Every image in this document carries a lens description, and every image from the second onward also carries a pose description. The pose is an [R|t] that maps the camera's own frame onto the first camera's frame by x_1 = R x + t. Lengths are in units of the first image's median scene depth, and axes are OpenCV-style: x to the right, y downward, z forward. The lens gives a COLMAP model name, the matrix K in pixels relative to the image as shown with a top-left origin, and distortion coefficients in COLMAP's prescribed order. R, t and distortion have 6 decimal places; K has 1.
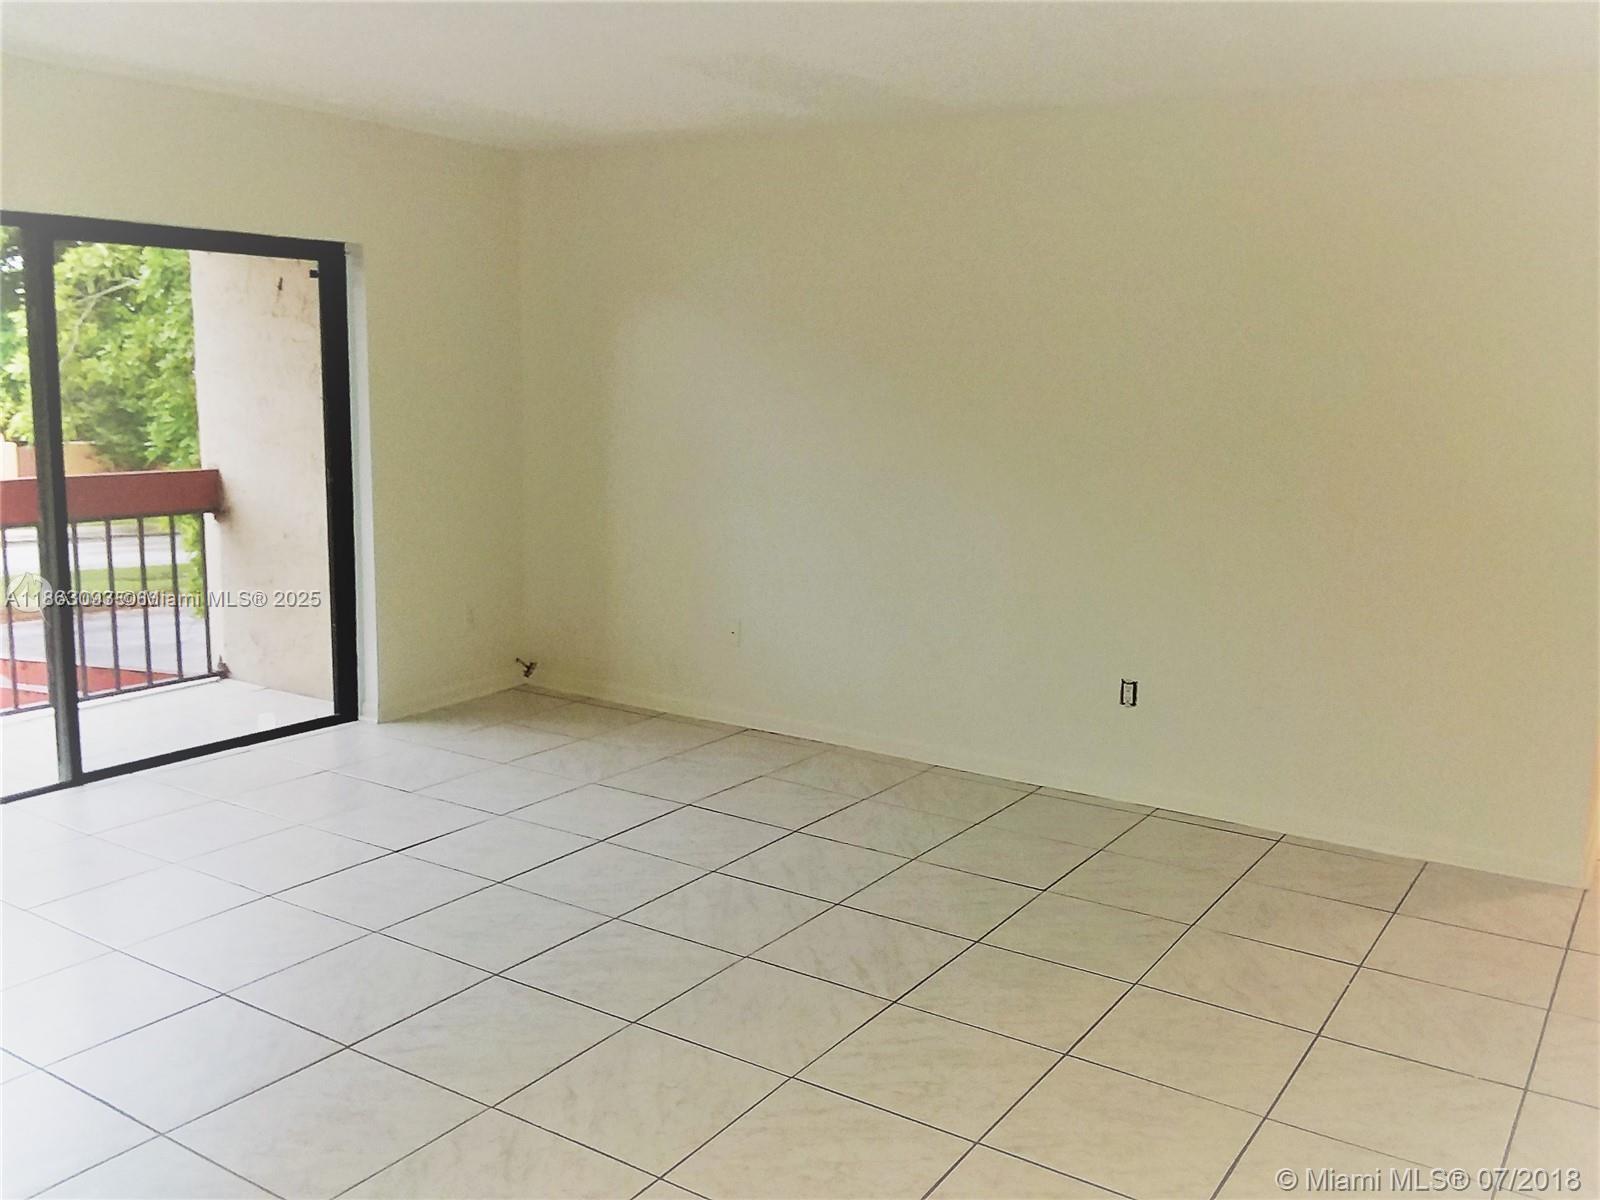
lens RADIAL K [[1404.9, 0, 806.3], [0, 1404.9, 609.1], [0, 0, 1]] dist [0.064893, -0.071891]
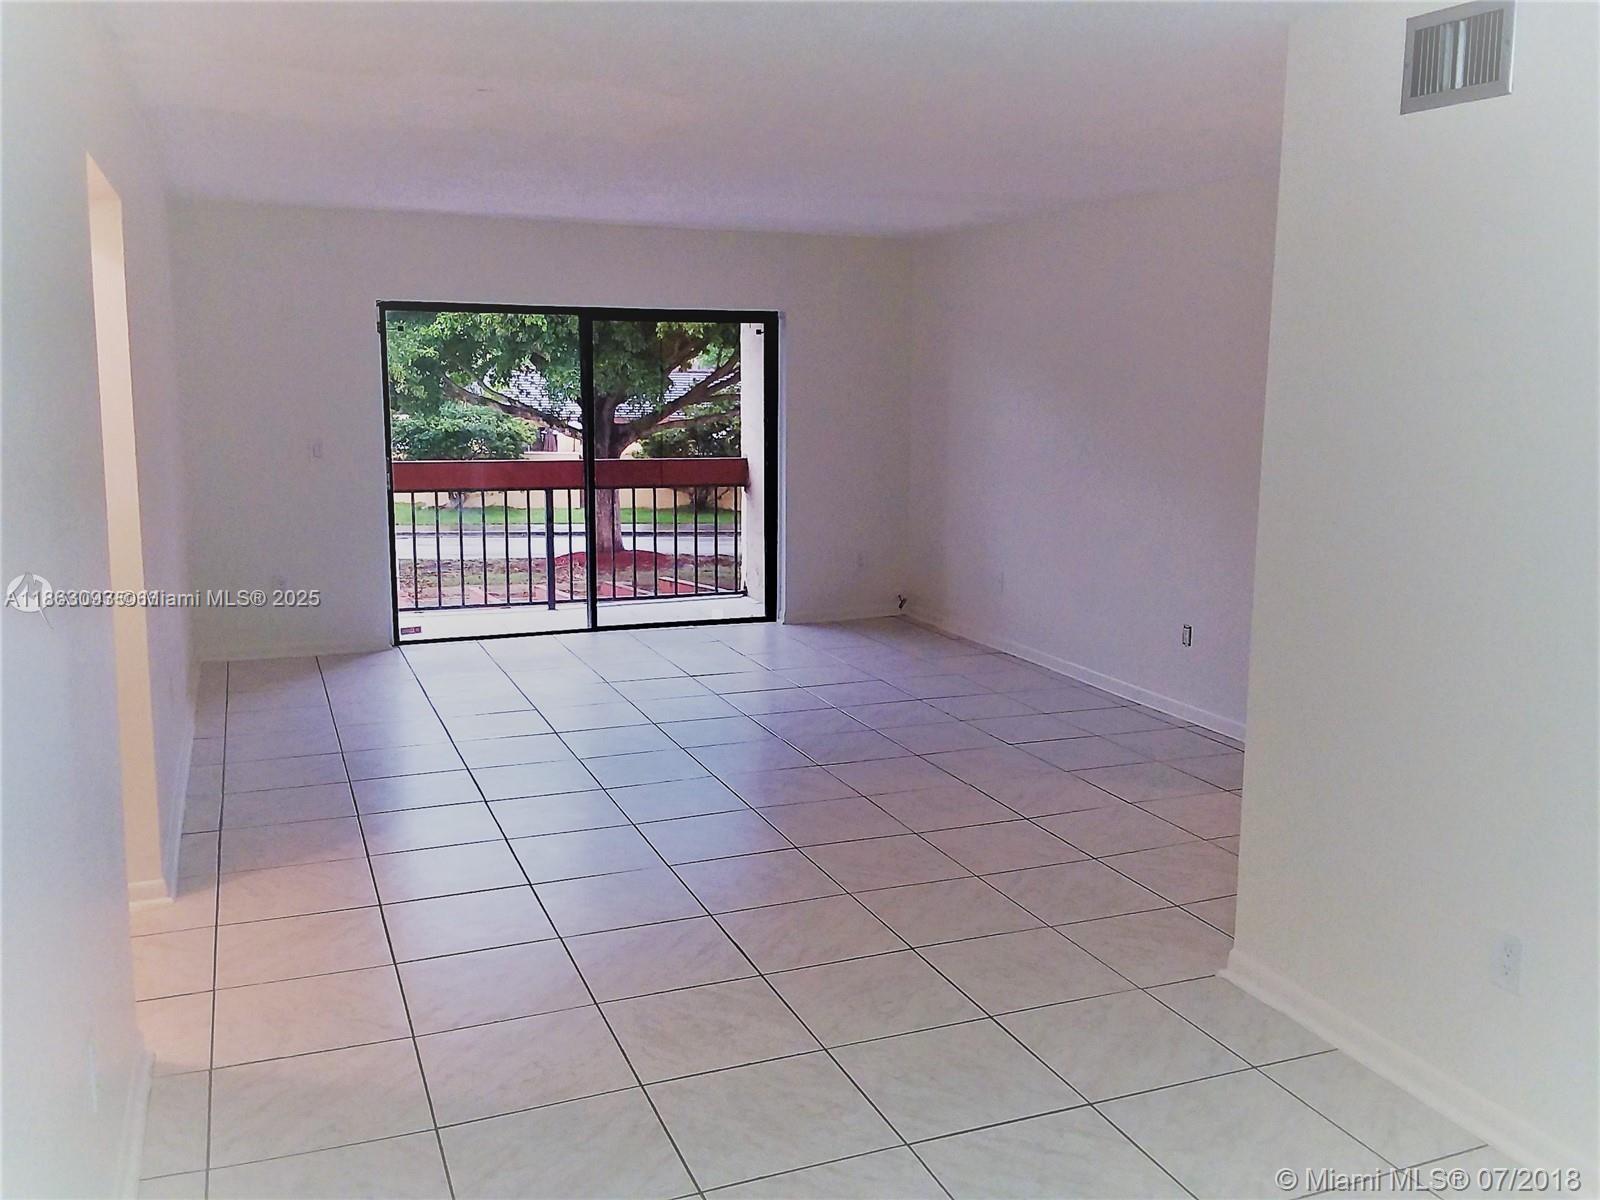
lens RADIAL K [[1404.9, 0, 806.4], [0, 1404.9, 593.4], [0, 0, 1]] dist [0.064893, -0.071891]
pose [[0.816767, 0.076582, -0.571862, 0.544243], [-0.093318, 0.995636, 0.000051, 0.042917], [0.569371, 0.053324, 0.820349, -0.213048]]
